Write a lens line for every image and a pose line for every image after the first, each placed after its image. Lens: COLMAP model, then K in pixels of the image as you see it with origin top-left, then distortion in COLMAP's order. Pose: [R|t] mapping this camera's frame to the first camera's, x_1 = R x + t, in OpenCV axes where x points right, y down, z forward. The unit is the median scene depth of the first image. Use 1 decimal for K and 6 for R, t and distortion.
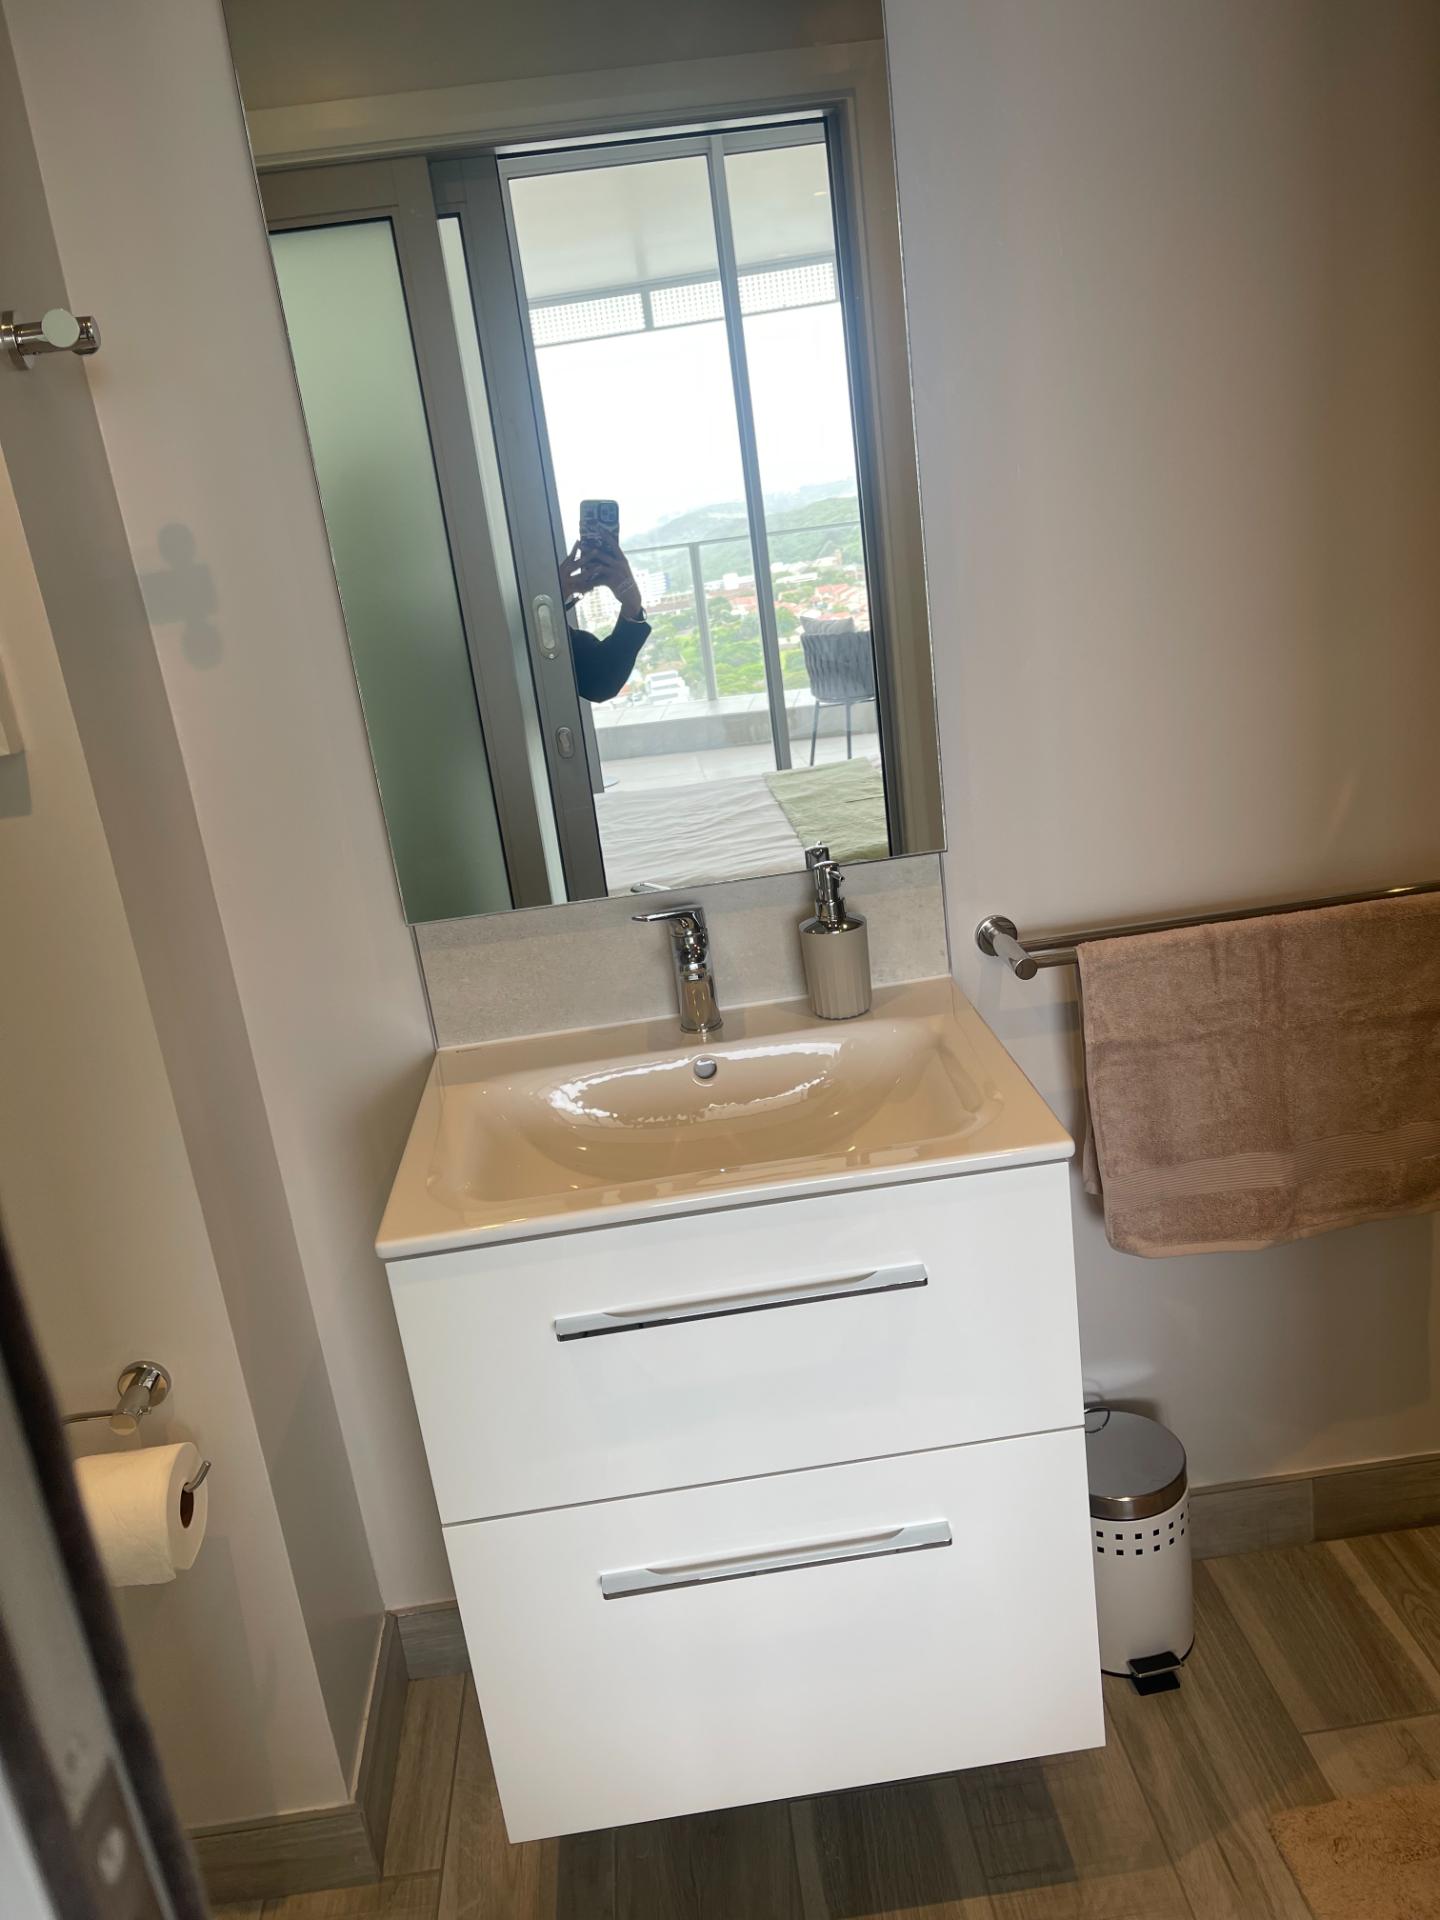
lens RADIAL K [[1465.9, 0, 723.0], [0, 1465.9, 964.6], [0, 0, 1]] dist [0.059713, -0.089916]
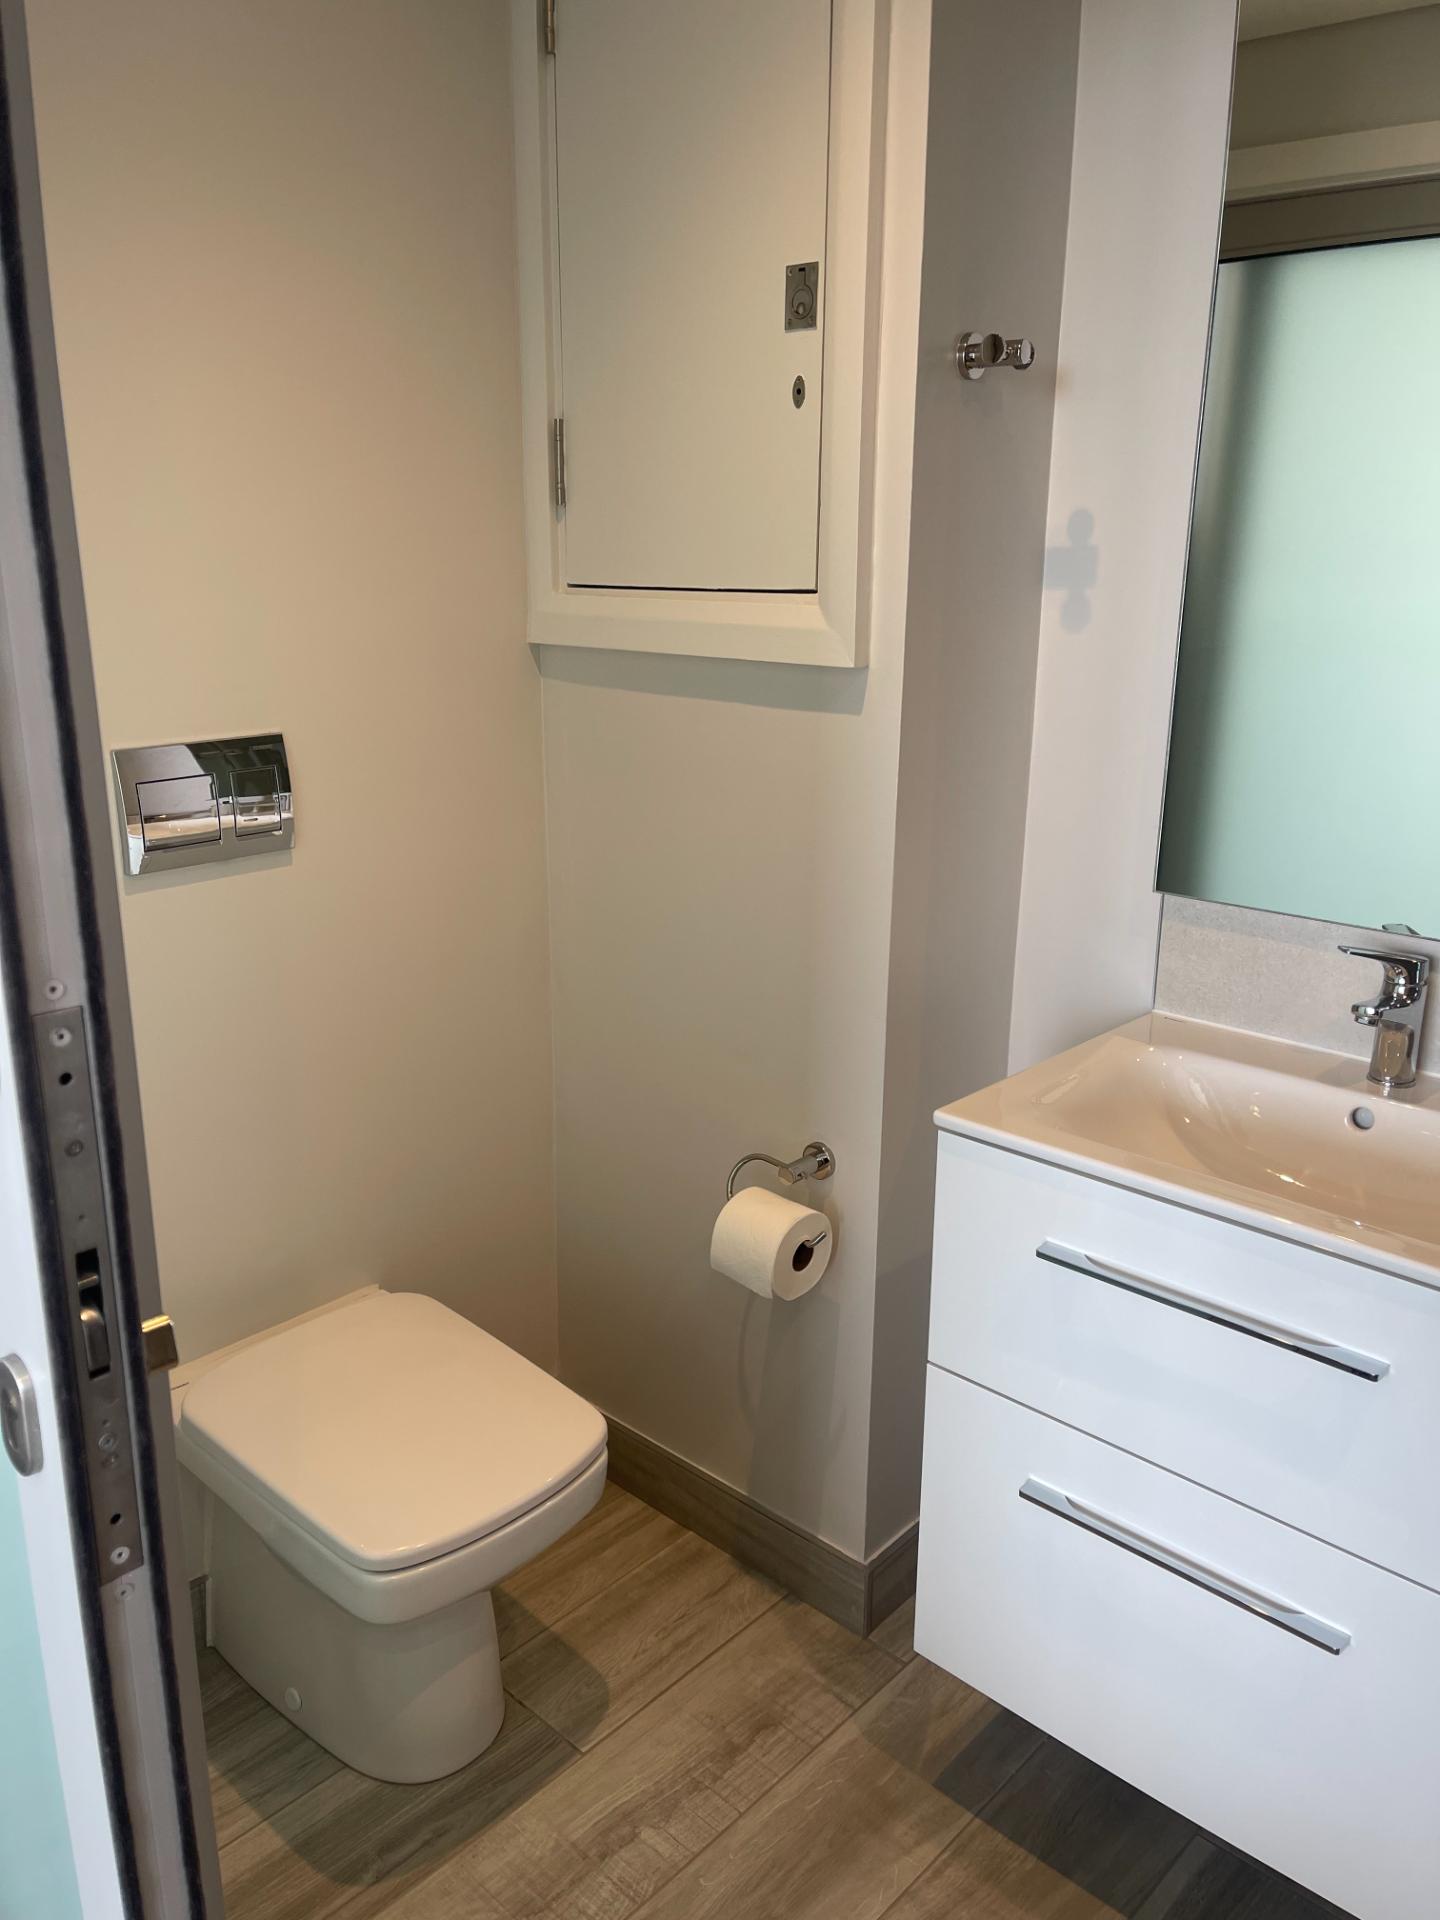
lens RADIAL K [[1465.9, 0, 729.4], [0, 1465.9, 962.7], [0, 0, 1]] dist [0.059713, -0.089916]
pose [[0.667675, 0.320821, -0.671776, 0.379799], [-0.307089, 0.940716, 0.144045, -0.043270], [0.678163, 0.110120, 0.726614, -0.009599]]
